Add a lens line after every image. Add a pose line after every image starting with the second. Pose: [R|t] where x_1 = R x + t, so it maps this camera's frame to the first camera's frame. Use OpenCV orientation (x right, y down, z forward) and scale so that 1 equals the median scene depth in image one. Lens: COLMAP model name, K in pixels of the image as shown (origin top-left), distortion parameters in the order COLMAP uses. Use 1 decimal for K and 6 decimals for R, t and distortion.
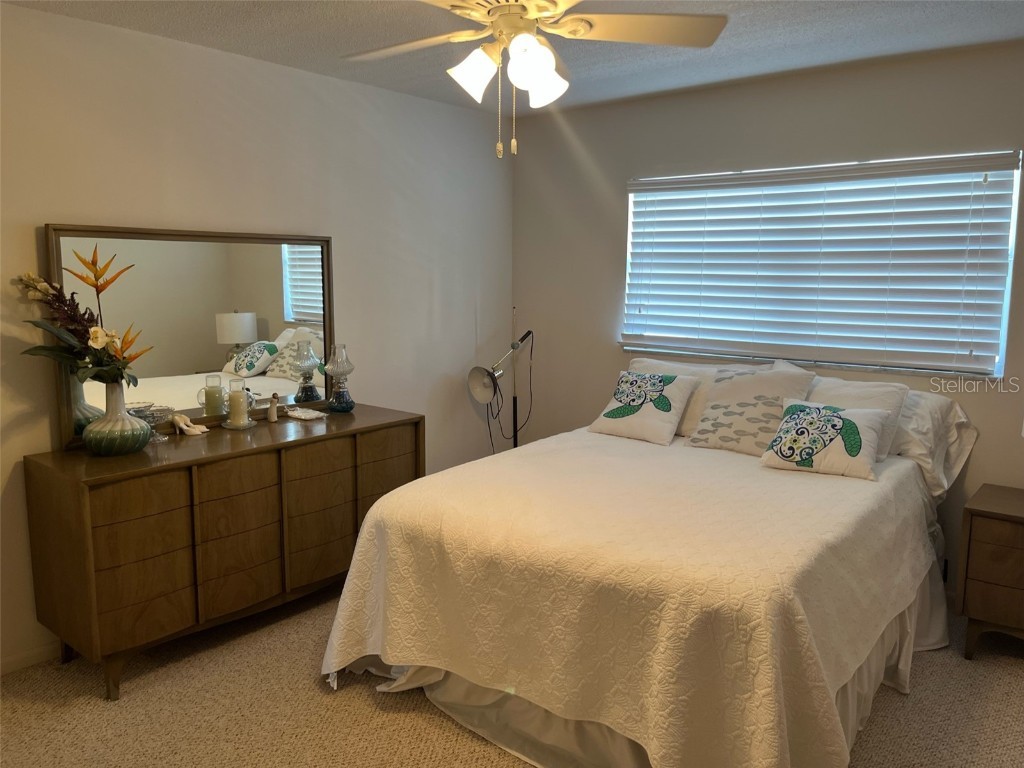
lens RADIAL K [[779.8, 0, 511.2], [0, 779.8, 380.7], [0, 0, 1]] dist [0.050986, -0.055710]
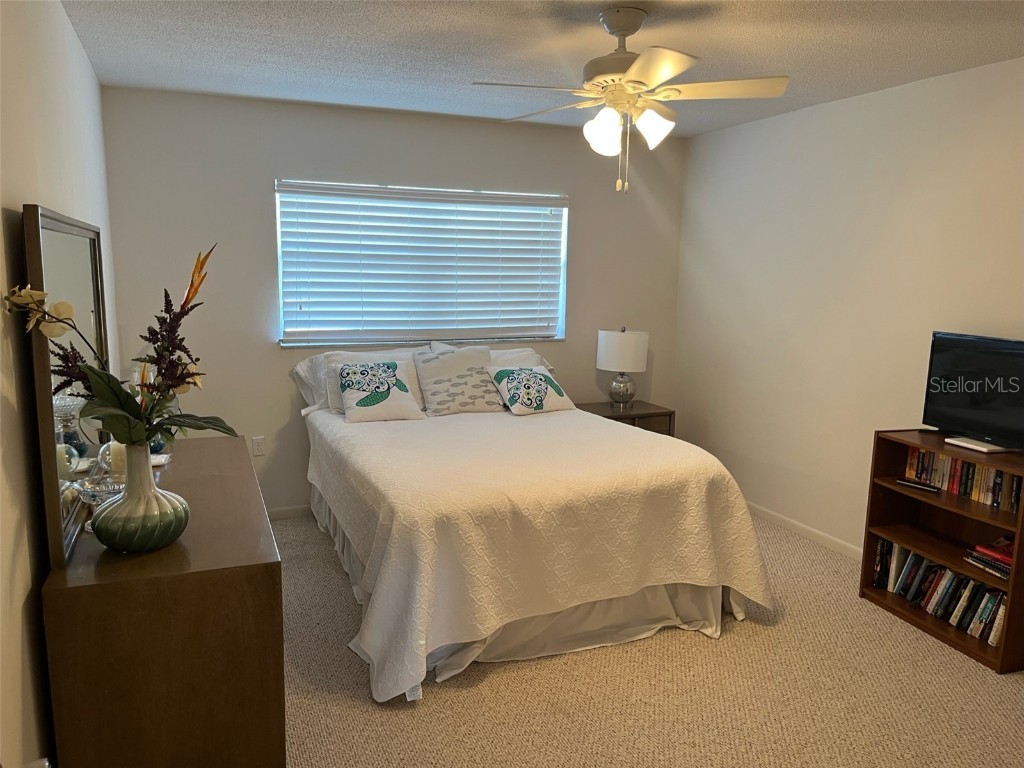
lens RADIAL K [[779.8, 0, 511.0], [0, 779.8, 388.8], [0, 0, 1]] dist [0.050986, -0.055710]
pose [[0.474167, -0.137285, 0.869666, -0.797182], [0.116051, 0.988896, 0.092832, -0.059749], [-0.872753, 0.056908, 0.484834, 0.321856]]
